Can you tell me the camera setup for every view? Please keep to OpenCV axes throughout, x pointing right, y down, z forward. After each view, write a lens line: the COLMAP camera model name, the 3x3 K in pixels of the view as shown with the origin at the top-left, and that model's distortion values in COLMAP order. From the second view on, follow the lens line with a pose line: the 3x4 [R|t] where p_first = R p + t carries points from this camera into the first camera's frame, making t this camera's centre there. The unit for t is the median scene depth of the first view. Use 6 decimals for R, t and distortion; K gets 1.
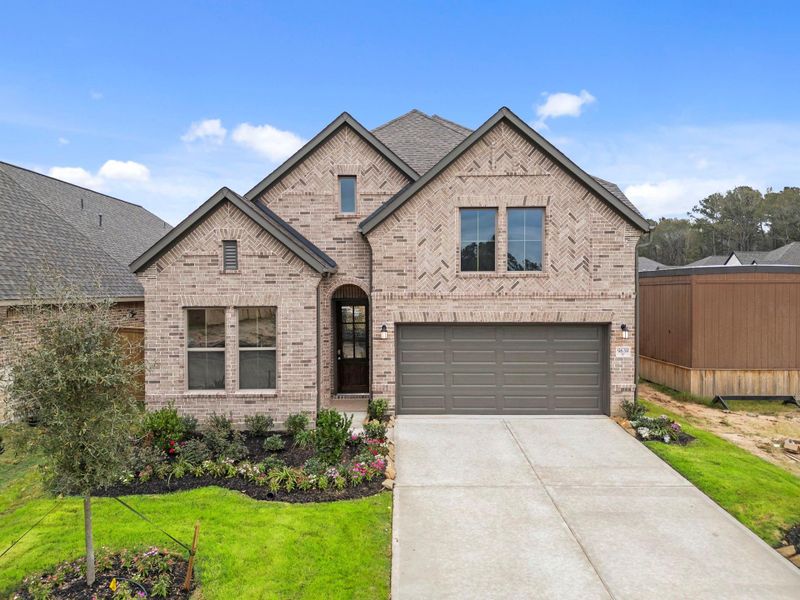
lens RADIAL K [[552.2, 0, 400.0], [0, 552.2, 300.0], [0, 0, 1]] dist [0.030468, -0.004192]
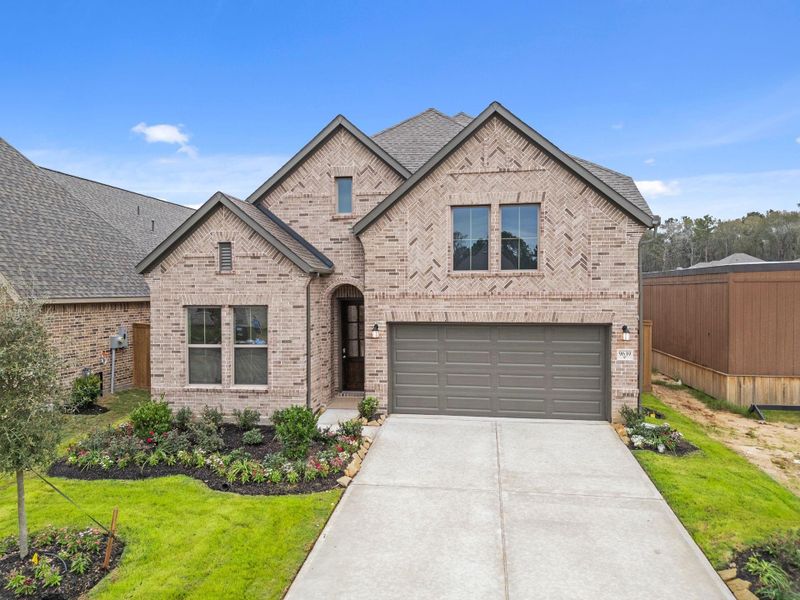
lens RADIAL K [[552.2, 0, 400.0], [0, 552.2, 300.0], [0, 0, 1]] dist [0.030468, -0.004192]
pose [[0.988838, 0.001758, -0.148987, 0.165734], [-0.001610, 0.999998, 0.001115, -0.000100], [0.148989, -0.000863, 0.988839, 0.010045]]
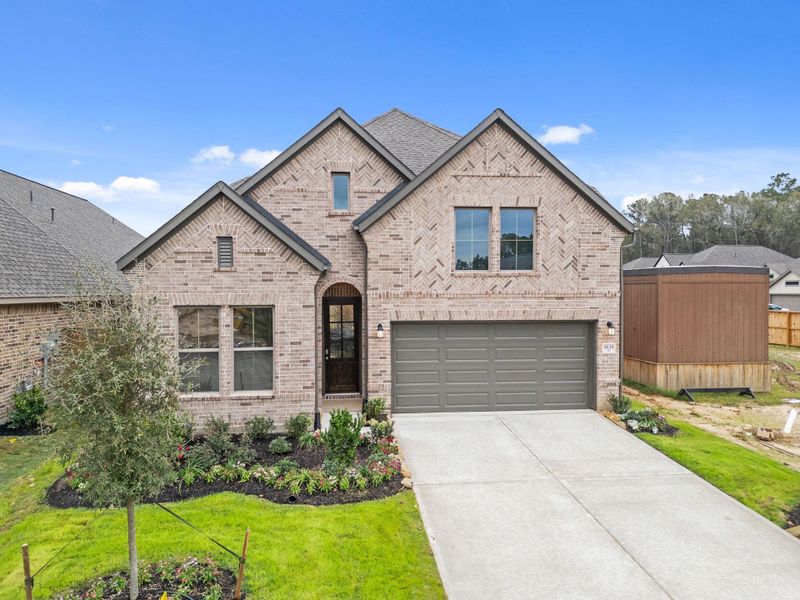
lens RADIAL K [[552.2, 0, 400.0], [0, 552.2, 300.0], [0, 0, 1]] dist [0.030468, -0.004192]
pose [[0.994030, -0.001176, 0.109096, -0.101978], [0.001100, 0.999999, 0.000757, 0.001945], [-0.109097, -0.000632, 0.994031, 0.008092]]
